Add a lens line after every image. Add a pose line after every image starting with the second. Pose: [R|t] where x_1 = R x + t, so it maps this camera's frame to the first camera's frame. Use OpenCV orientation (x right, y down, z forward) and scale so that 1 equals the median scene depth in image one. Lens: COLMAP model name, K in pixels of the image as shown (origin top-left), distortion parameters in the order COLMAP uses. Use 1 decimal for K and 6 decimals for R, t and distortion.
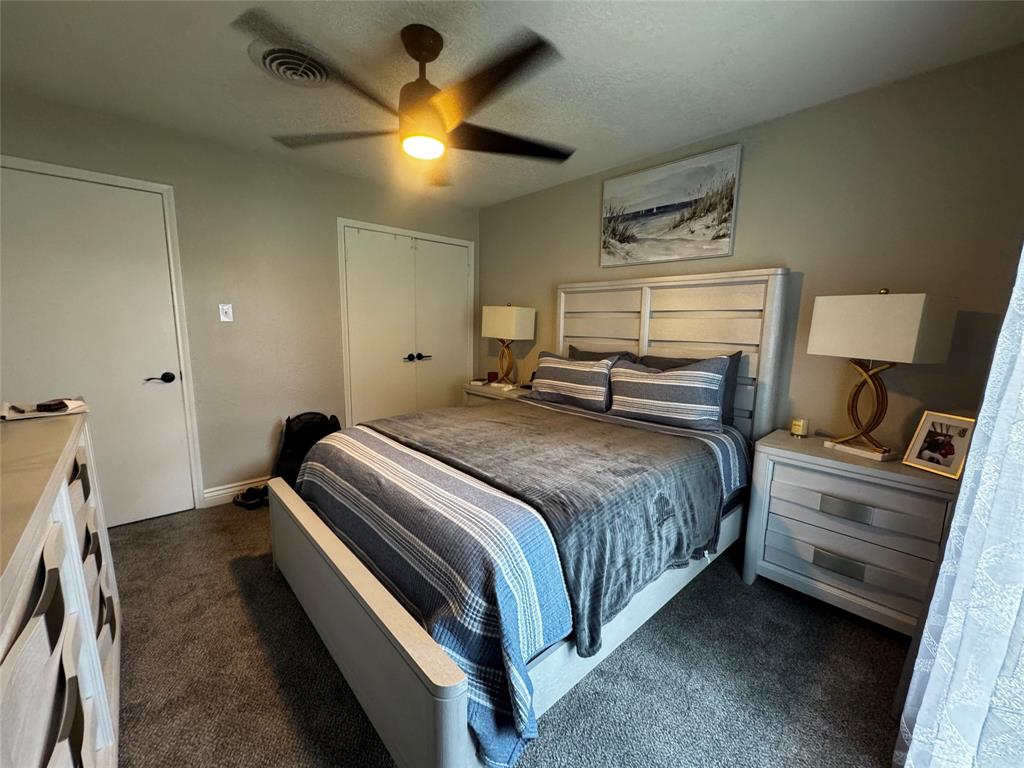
lens RADIAL K [[406.2, 0, 511.7], [0, 406.2, 381.7], [0, 0, 1]] dist [-0.003132, 0.001161]
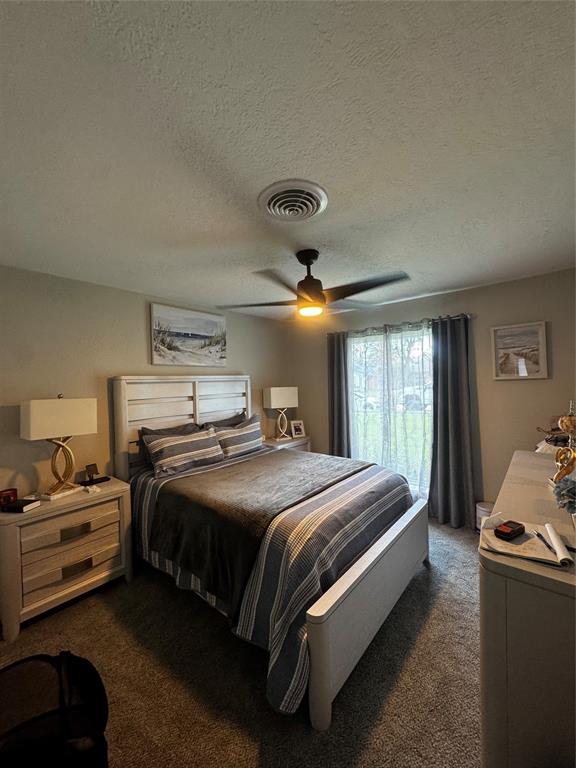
lens RADIAL K [[304.7, 0, 288.8], [0, 304.7, 384.5], [0, 0, 1]] dist [-0.003132, 0.001161]
pose [[-0.121356, -0.016796, 0.992467, -0.971620], [0.174789, 0.983871, 0.038024, -0.214828], [-0.977098, 0.178087, -0.116463, 0.834961]]
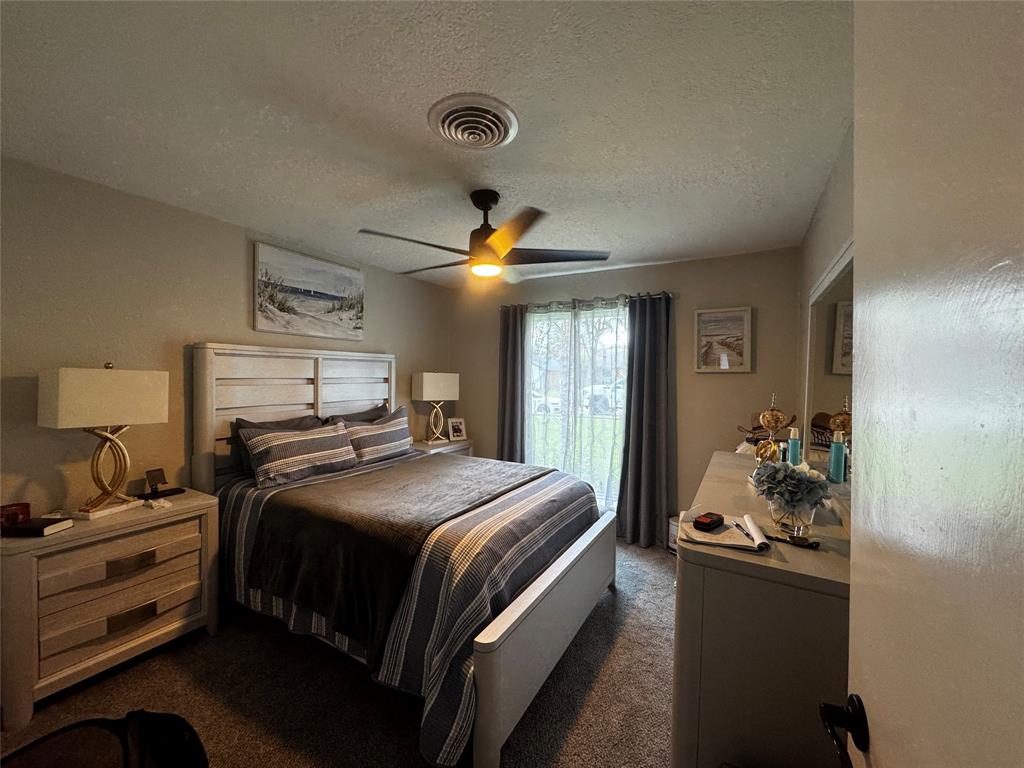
lens RADIAL K [[406.2, 0, 511.8], [0, 406.2, 384.0], [0, 0, 1]] dist [-0.003132, 0.001161]
pose [[-0.291868, -0.036657, 0.955756, -0.998286], [0.126607, 0.988991, 0.076595, -0.189559], [-0.948042, 0.143361, -0.284014, 0.872712]]
